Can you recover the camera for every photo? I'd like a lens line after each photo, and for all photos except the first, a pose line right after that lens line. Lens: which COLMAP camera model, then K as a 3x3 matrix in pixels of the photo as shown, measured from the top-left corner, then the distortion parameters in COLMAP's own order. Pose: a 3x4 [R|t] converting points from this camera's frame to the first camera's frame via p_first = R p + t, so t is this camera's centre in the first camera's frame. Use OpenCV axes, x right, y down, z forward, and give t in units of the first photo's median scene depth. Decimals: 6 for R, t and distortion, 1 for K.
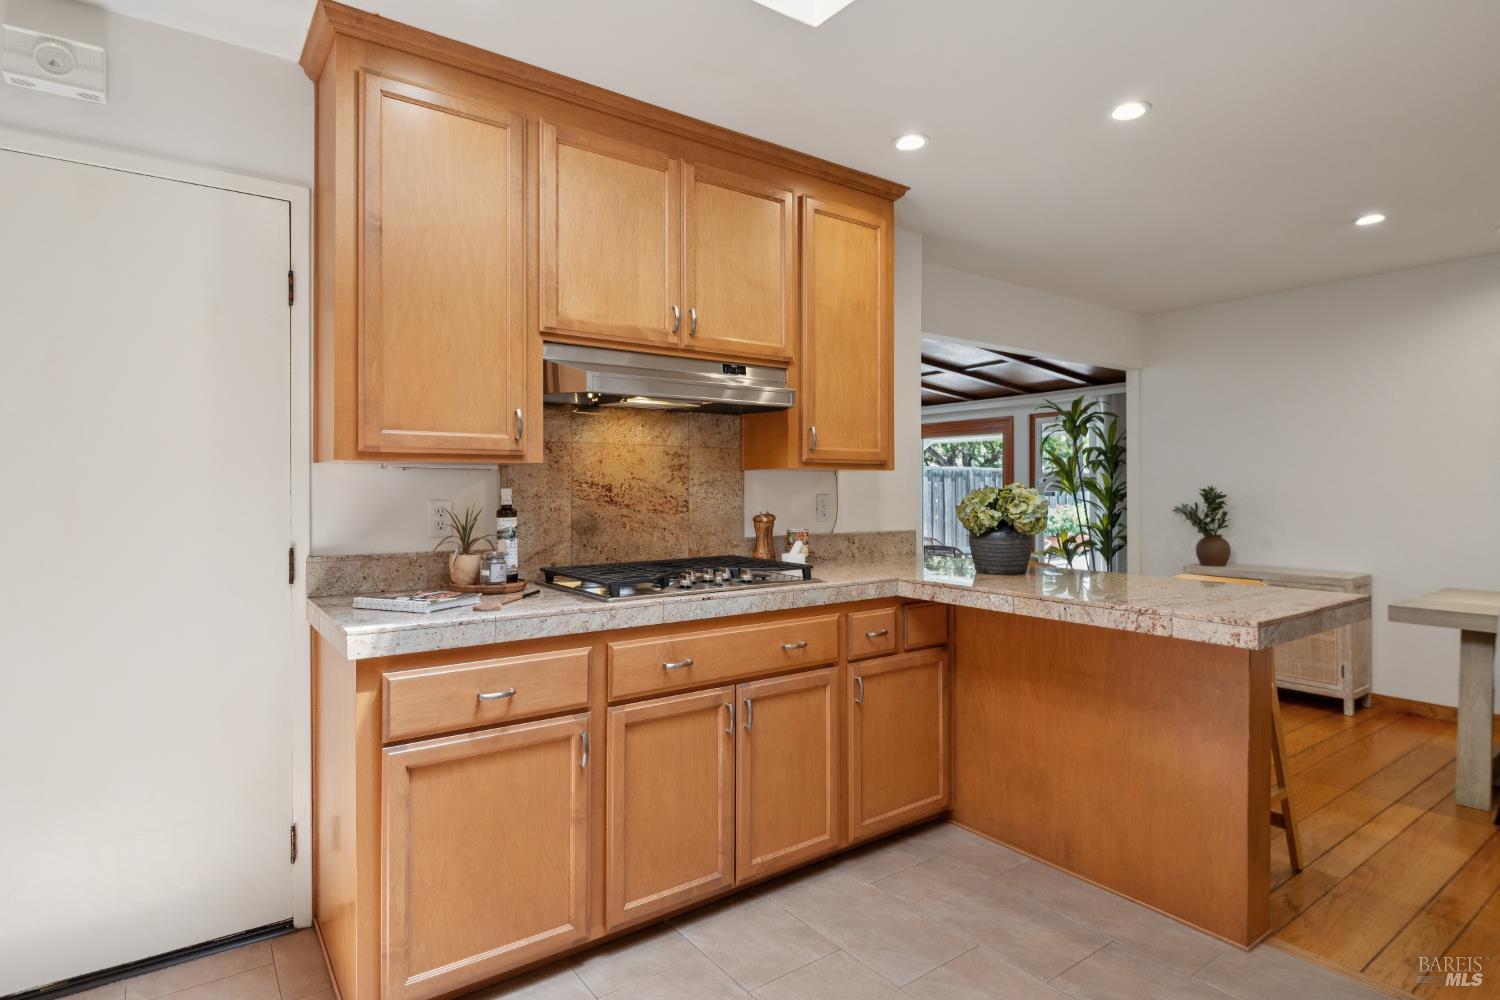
lens RADIAL K [[785.1, 0, 748.8], [0, 785.1, 489.2], [0, 0, 1]] dist [-0.006625, -0.000752]
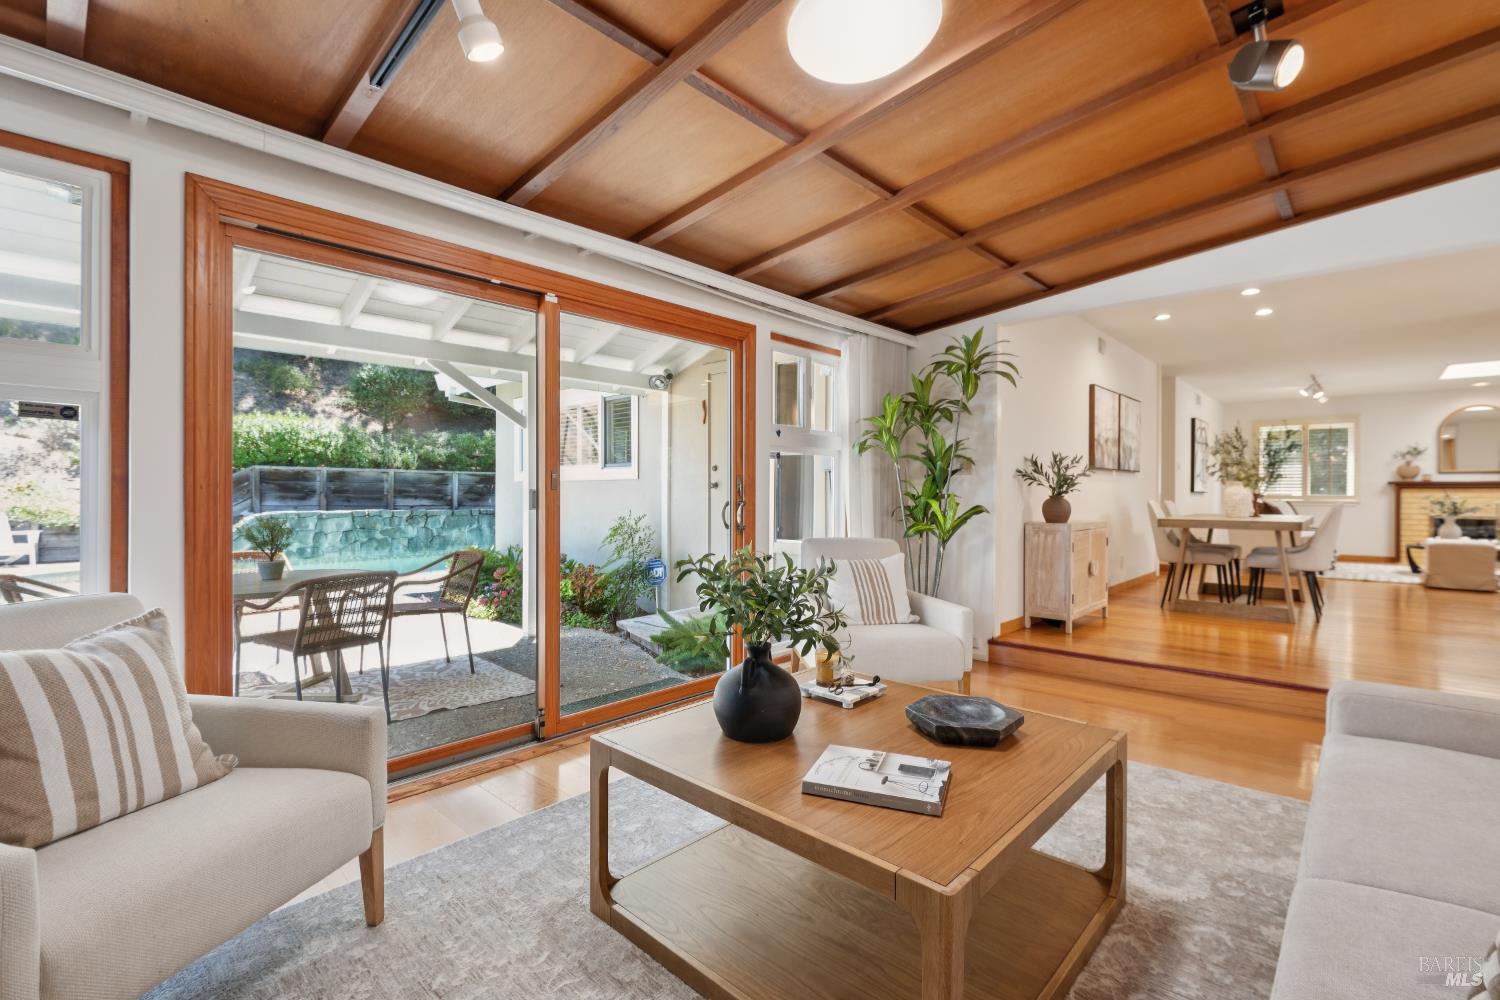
lens RADIAL K [[684.6, 0, 751.0], [0, 684.6, 497.6], [0, 0, 1]] dist [-0.001222, -0.003087]
pose [[-0.205143, -0.007853, 0.978700, -0.610938], [0.002540, 0.999960, 0.008556, 0.119264], [-0.978729, 0.004241, -0.205115, 3.667134]]
